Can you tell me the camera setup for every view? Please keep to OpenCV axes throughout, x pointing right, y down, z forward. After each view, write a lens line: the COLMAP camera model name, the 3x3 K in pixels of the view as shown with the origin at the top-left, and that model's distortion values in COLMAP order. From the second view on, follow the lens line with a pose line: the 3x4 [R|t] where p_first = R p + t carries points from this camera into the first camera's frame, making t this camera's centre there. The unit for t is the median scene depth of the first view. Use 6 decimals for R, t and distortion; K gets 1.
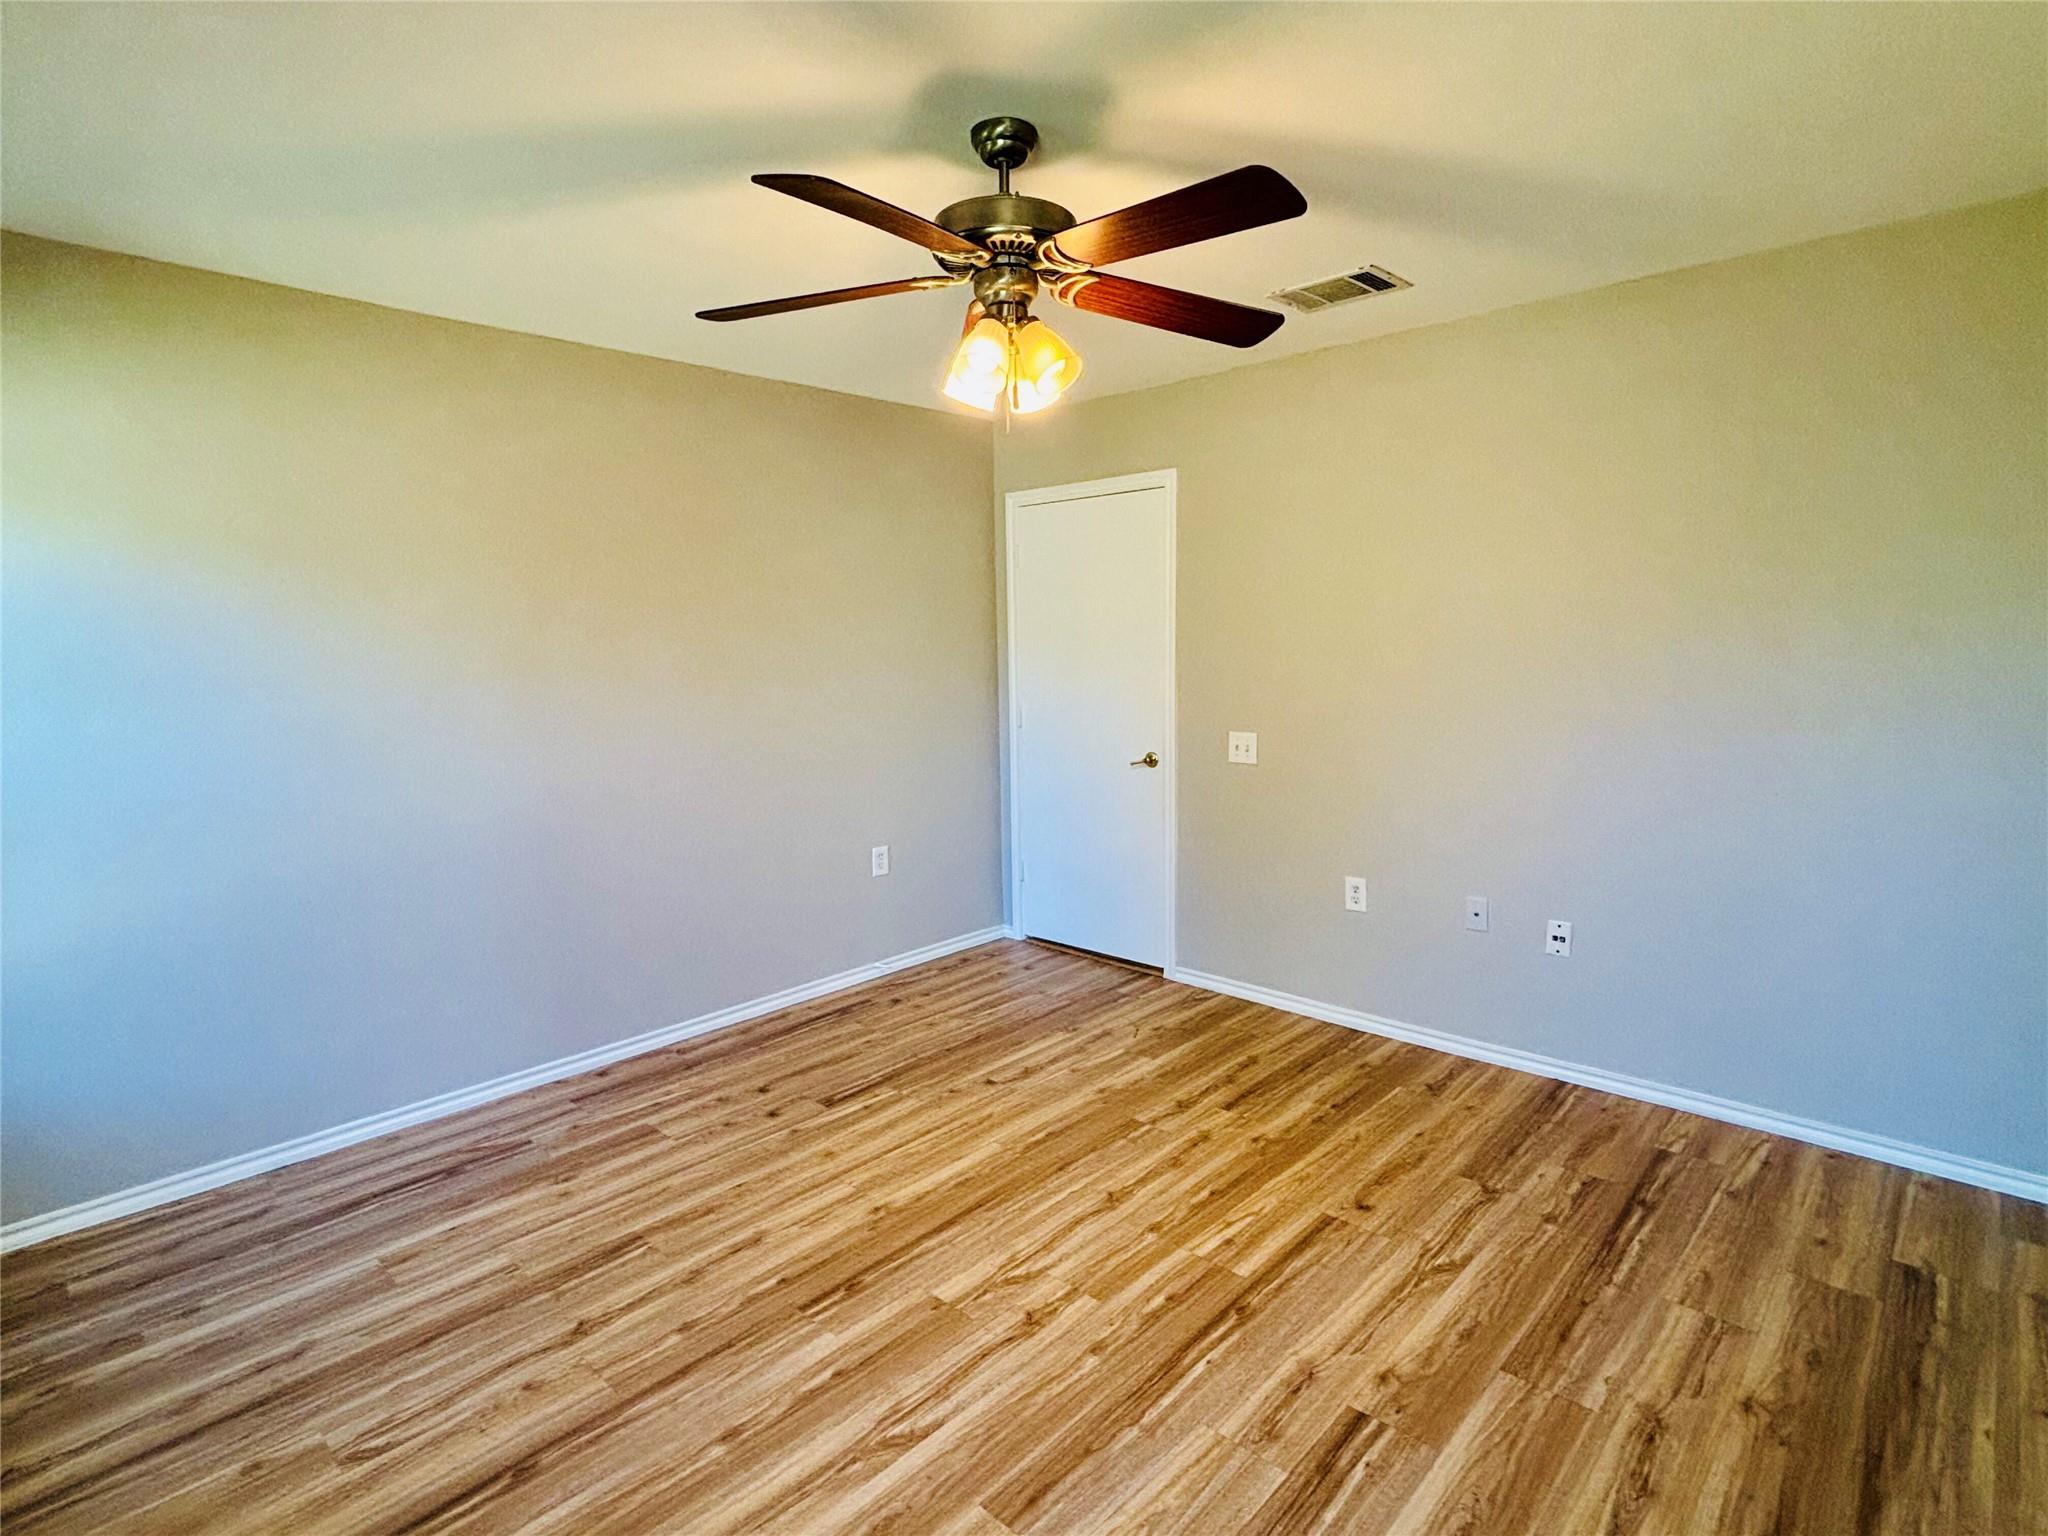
lens RADIAL K [[1026.3, 0, 1032.7], [0, 1026.3, 770.6], [0, 0, 1]] dist [0.003430, 0.000442]
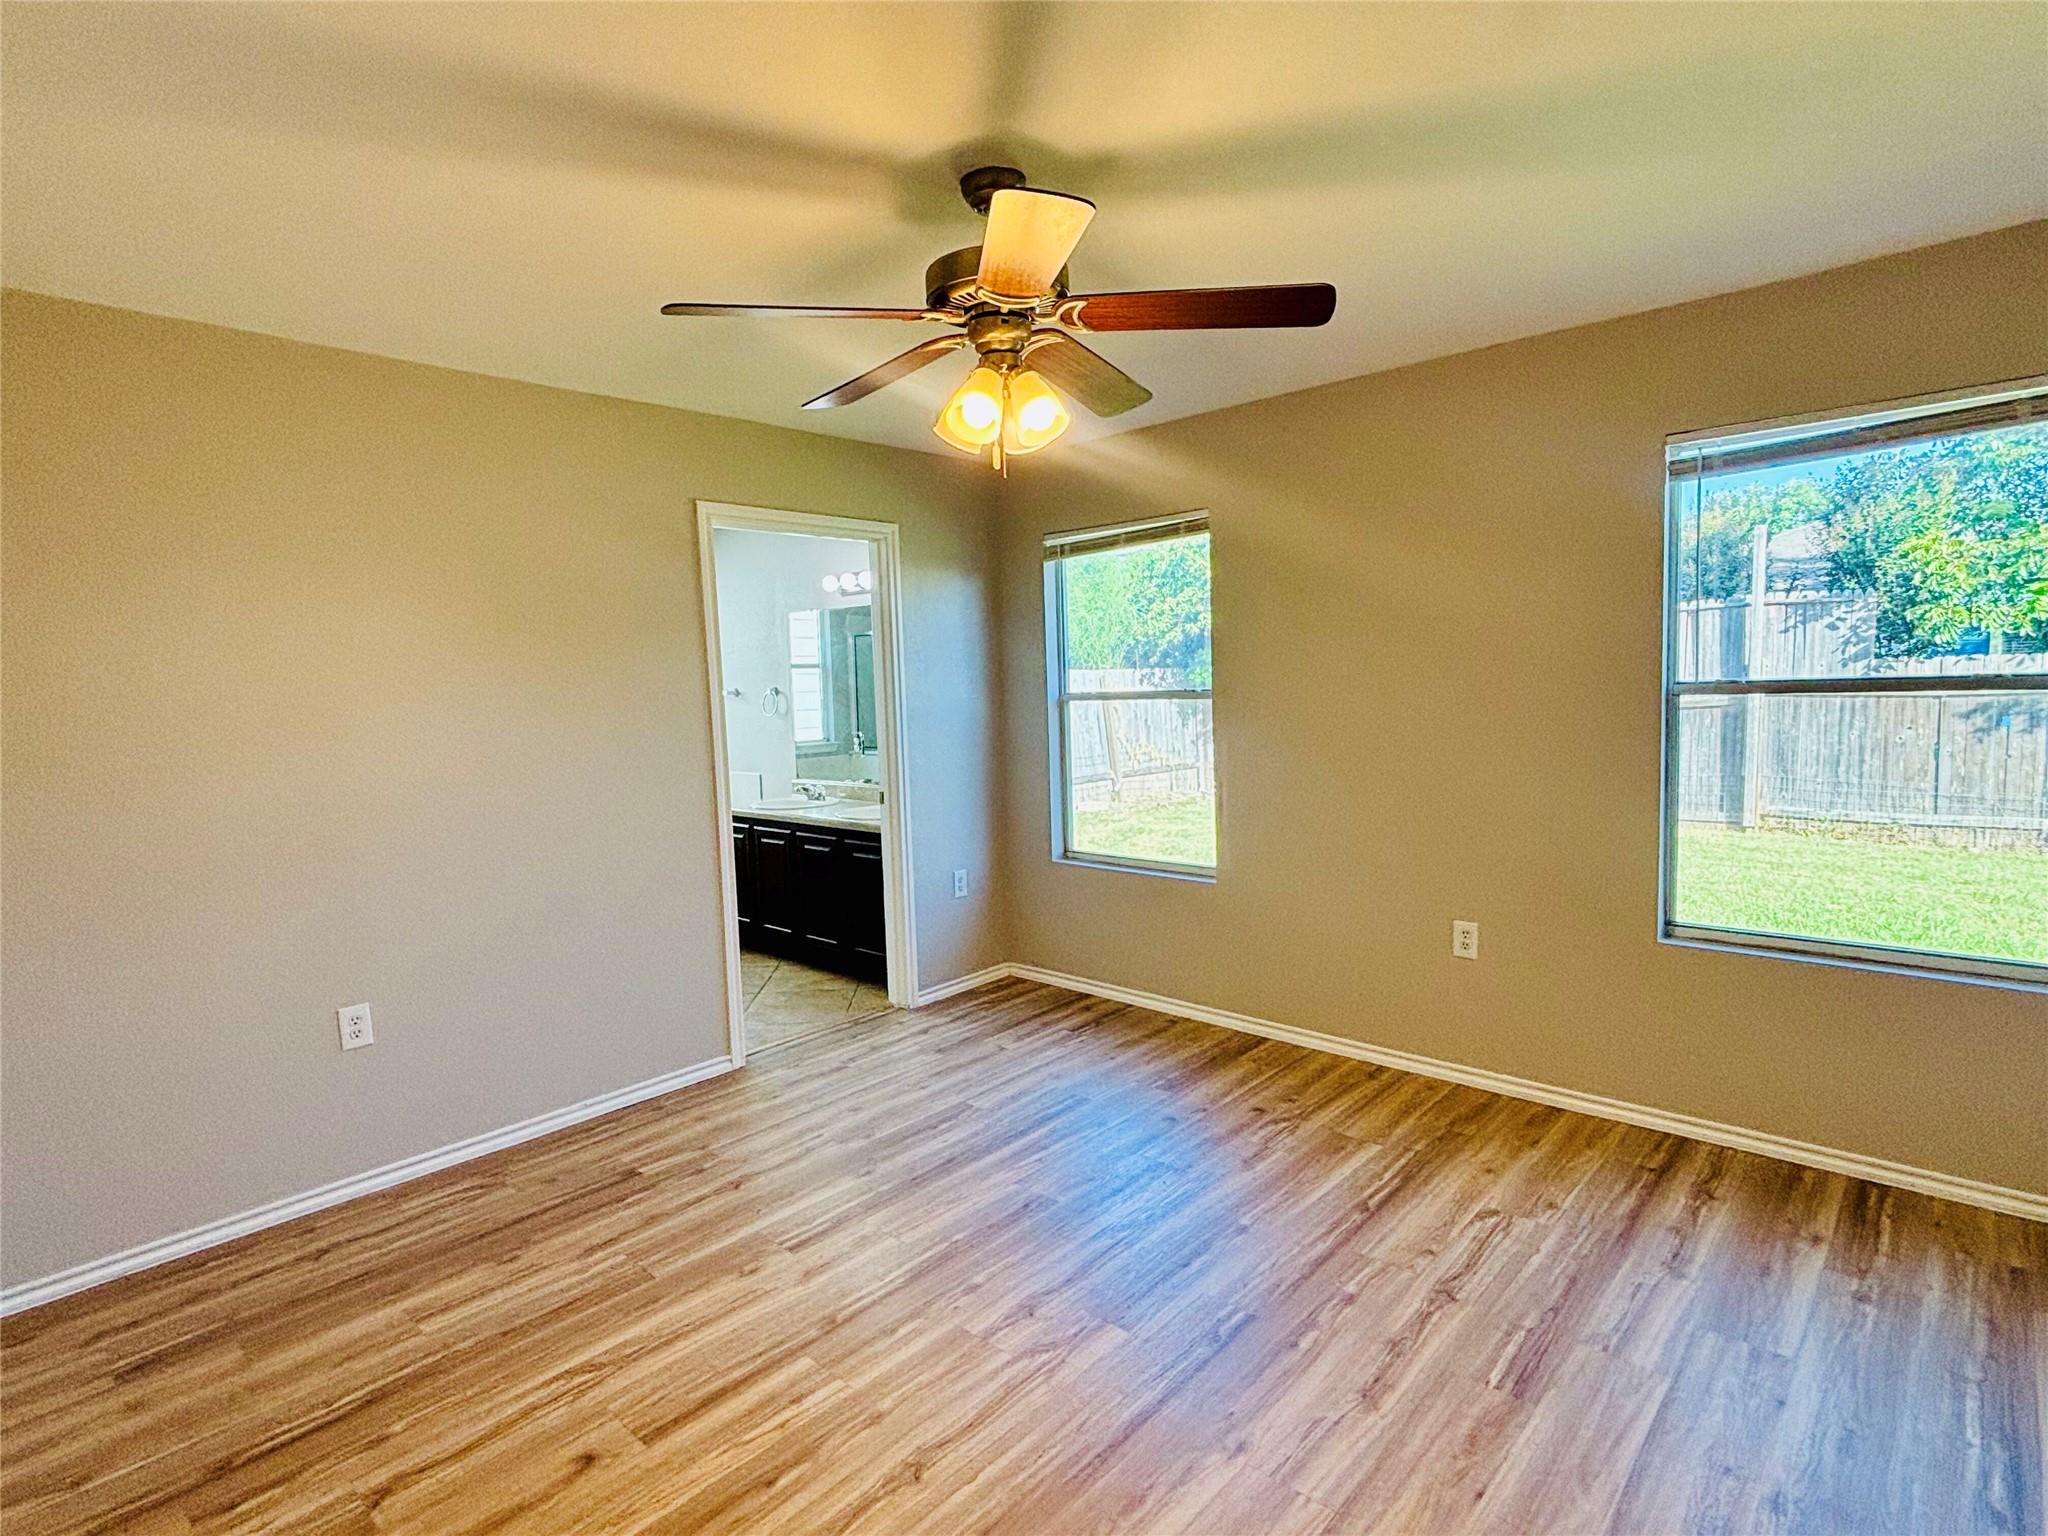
lens RADIAL K [[1026.3, 0, 1032.7], [0, 1026.3, 770.6], [0, 0, 1]] dist [0.003430, 0.000442]
pose [[-0.998556, 0.053640, 0.002913, -0.037784], [0.052954, 0.973779, 0.221247, -0.246316], [0.009031, 0.221082, -0.975213, 1.872124]]
